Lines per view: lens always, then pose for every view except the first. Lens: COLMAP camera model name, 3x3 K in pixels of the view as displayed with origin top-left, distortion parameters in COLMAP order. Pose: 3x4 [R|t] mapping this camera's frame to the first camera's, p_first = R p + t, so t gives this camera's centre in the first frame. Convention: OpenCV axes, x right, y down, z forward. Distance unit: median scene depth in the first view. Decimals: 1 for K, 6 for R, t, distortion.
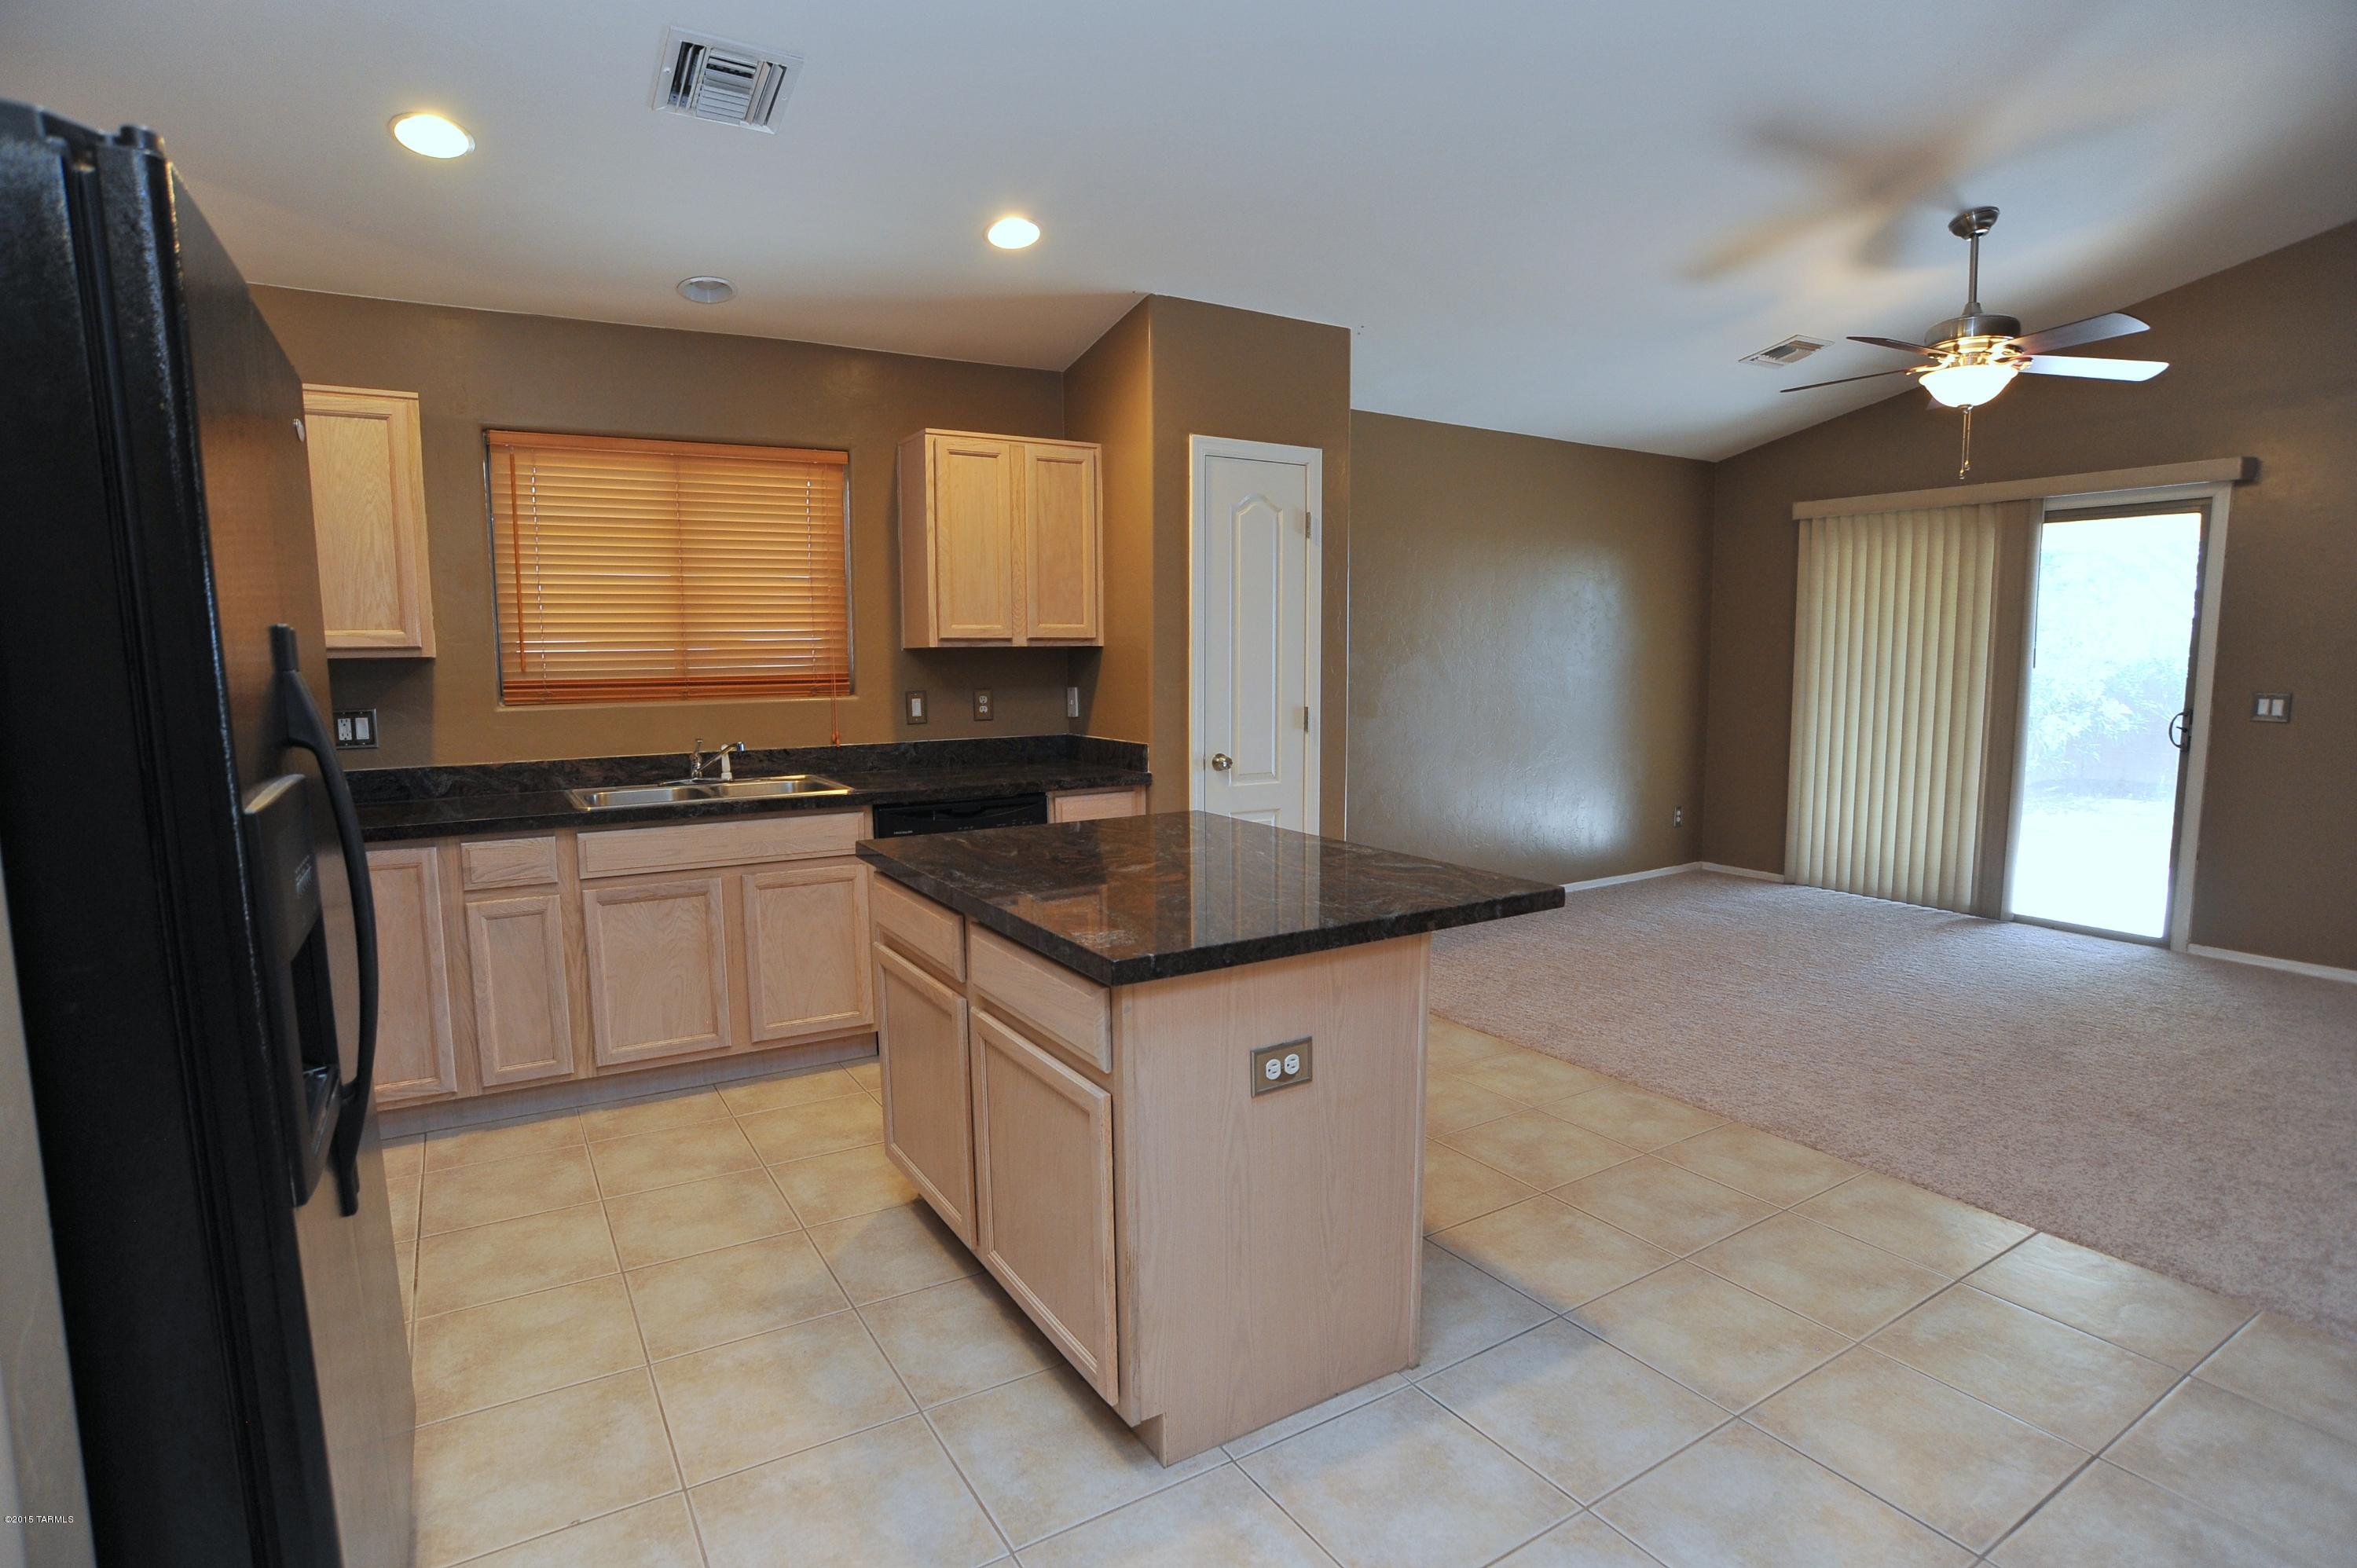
lens RADIAL K [[1202.1, 0, 1178.4], [0, 1202.1, 791.6], [0, 0, 1]] dist [-0.104986, 0.055137]
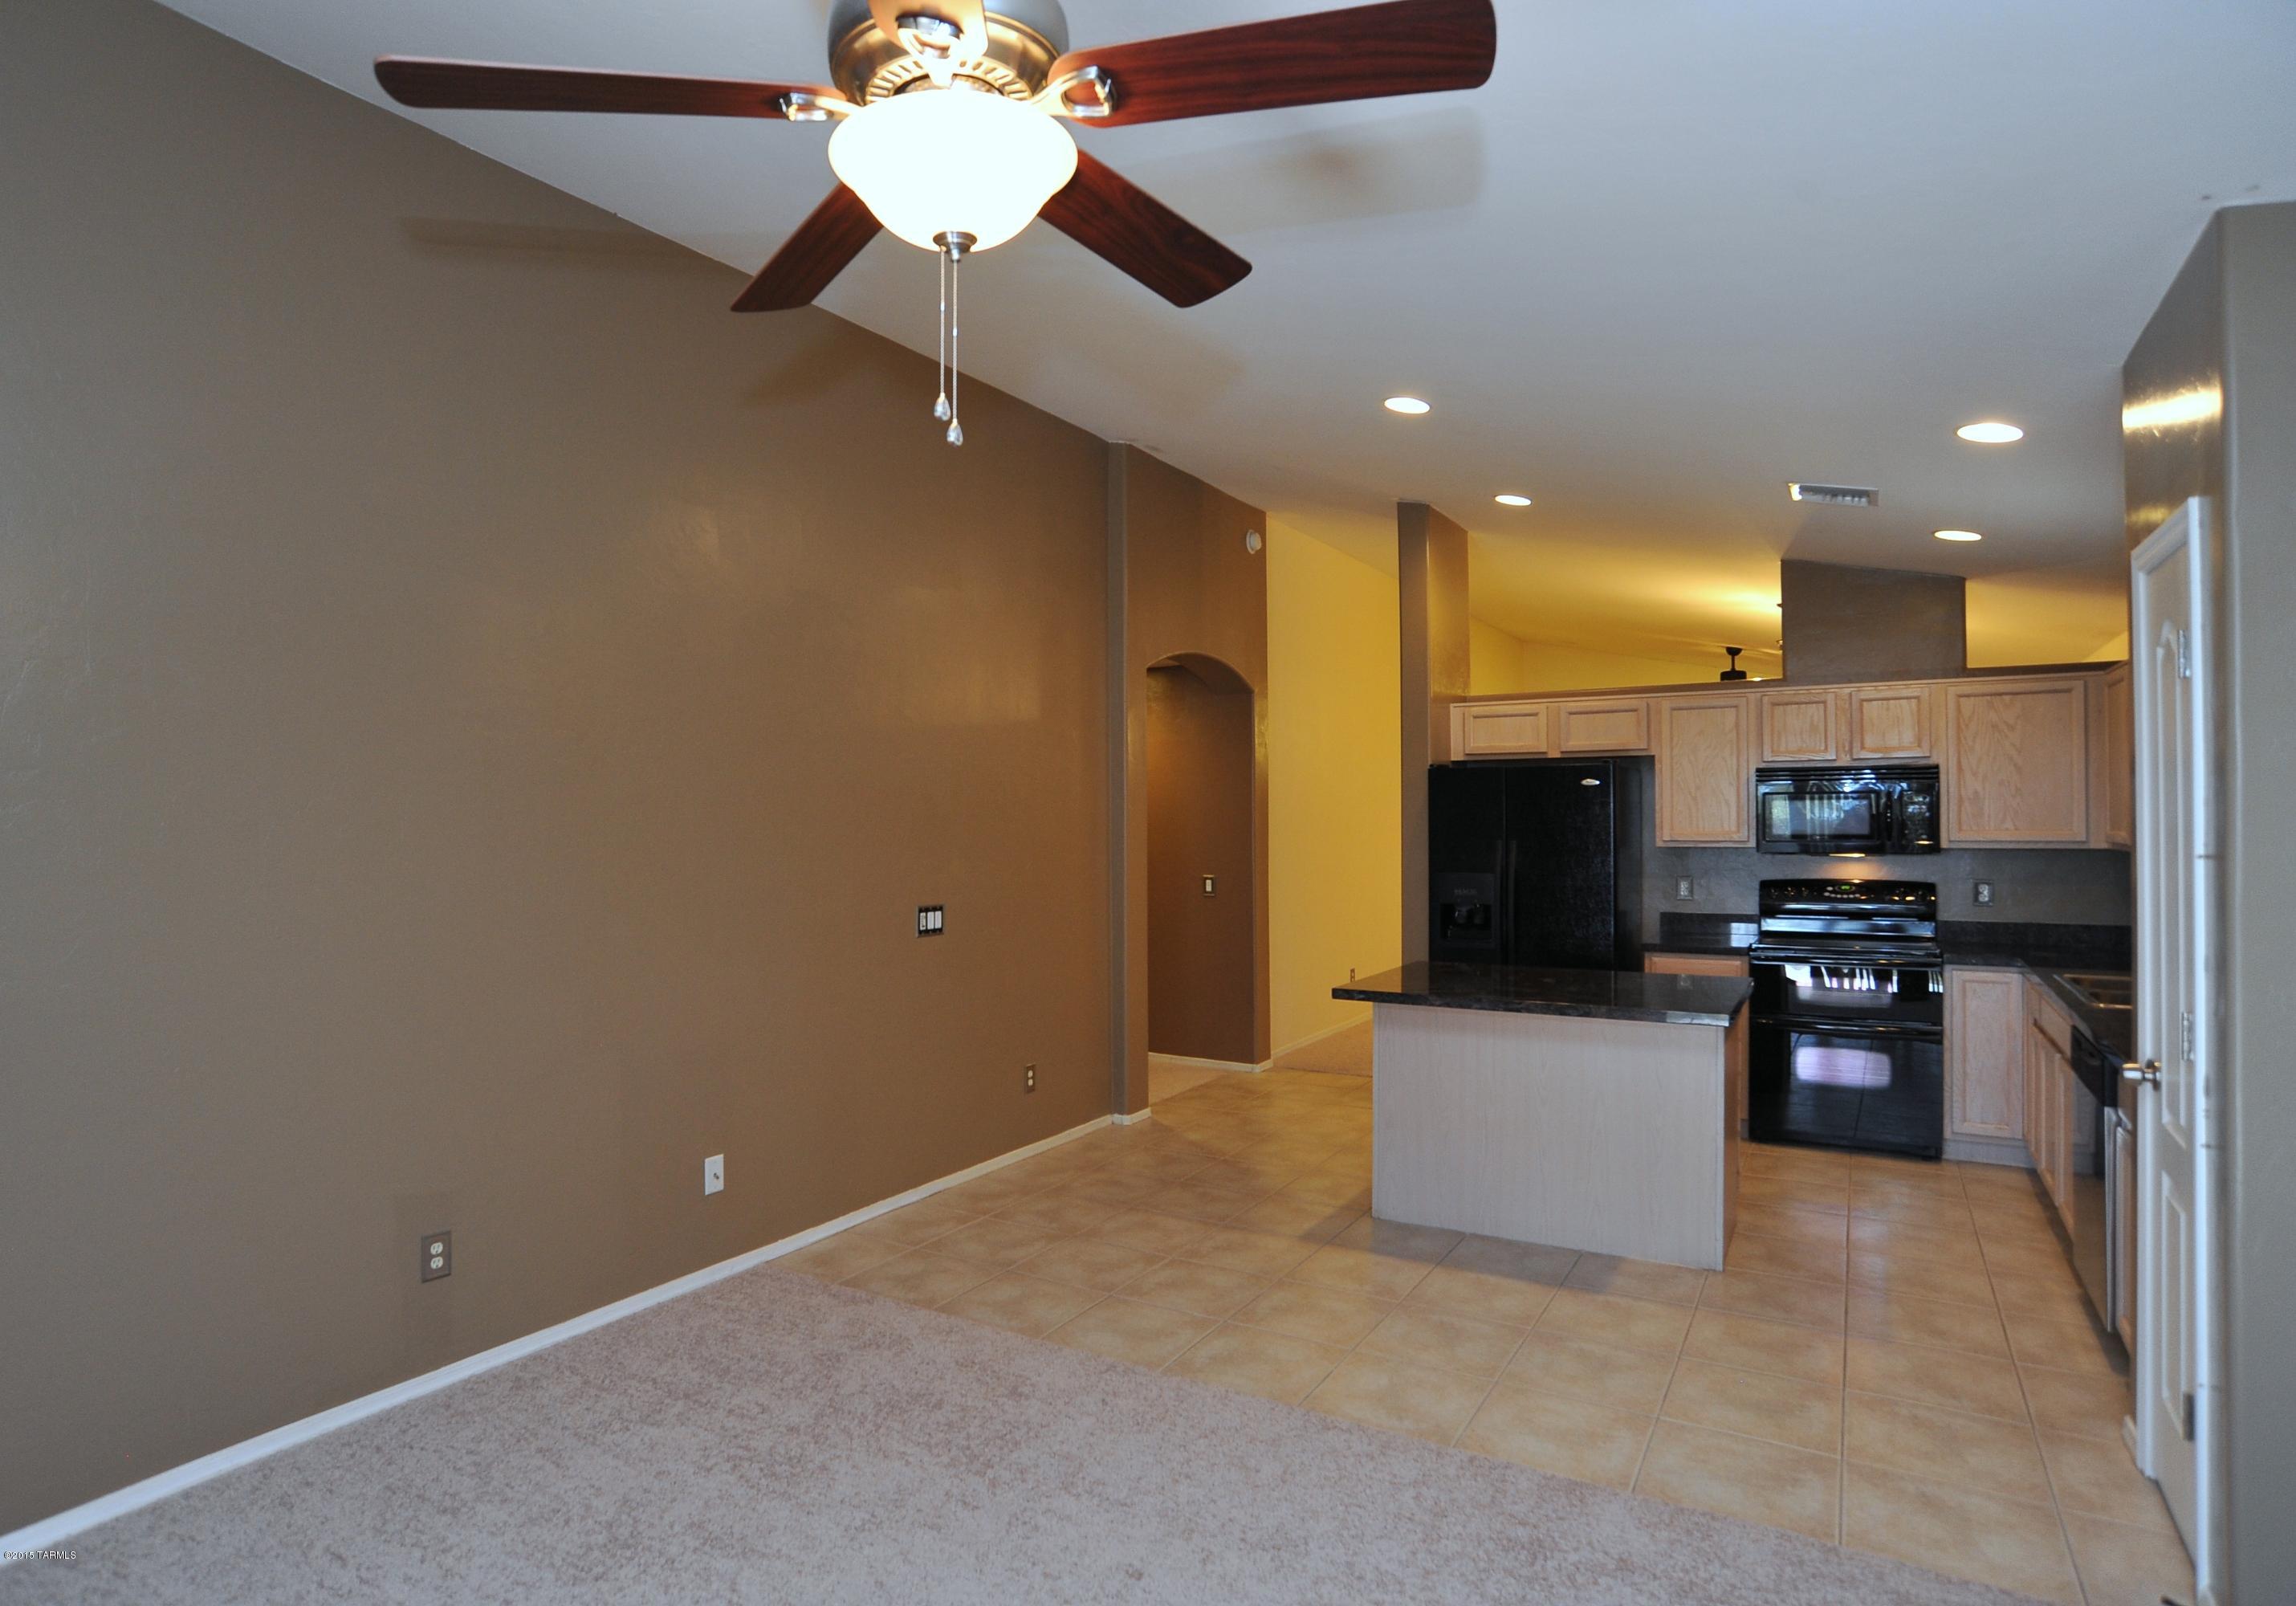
lens RADIAL K [[1237.4, 0, 1100.0], [0, 1237.4, 805.7], [0, 0, 1]] dist [-0.097538, 0.052004]
pose [[-0.898128, 0.008847, -0.439645, 0.899514], [-0.040224, 0.993953, 0.102173, -0.233985], [0.437890, 0.109449, -0.892341, 1.514773]]
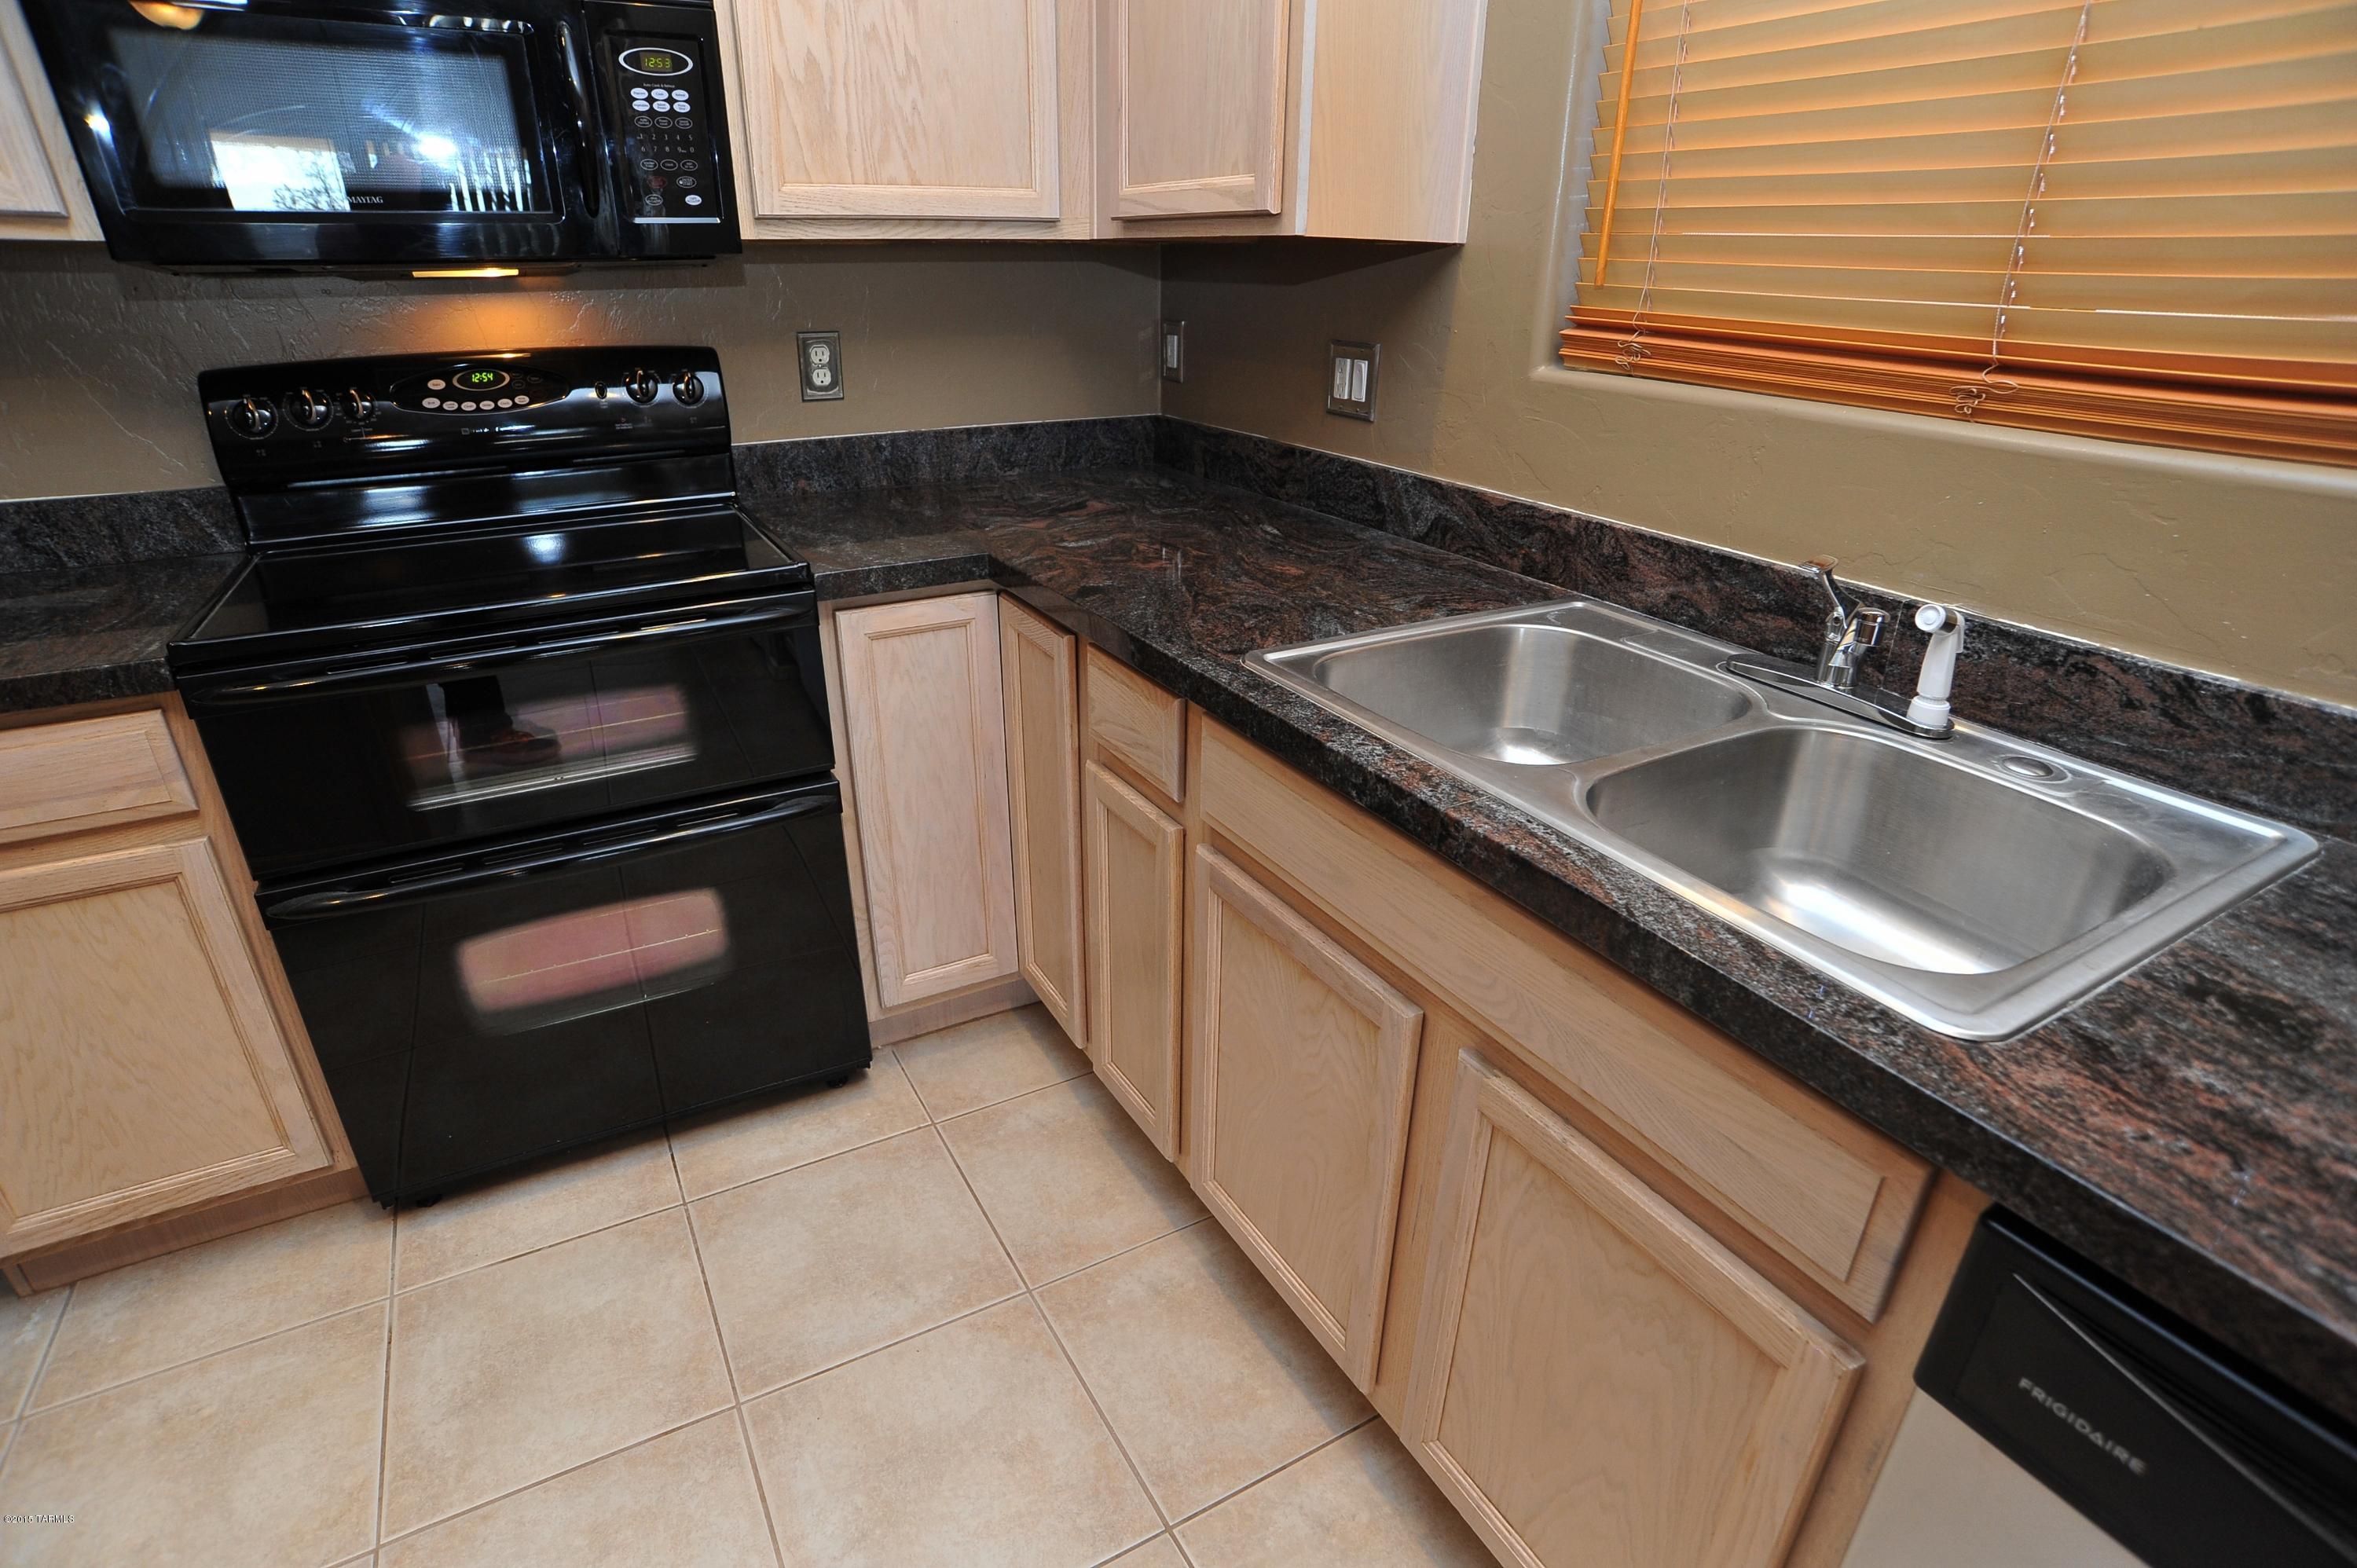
lens RADIAL K [[1185.7, 0, 1173.7], [0, 1185.7, 795.2], [0, 0, 1]] dist [-0.107962, 0.051231]
pose [[-0.036010, 0.424082, -0.904907, -0.124989], [-0.128221, 0.896050, 0.425034, -0.096171], [0.991092, 0.131334, 0.022110, 0.880521]]
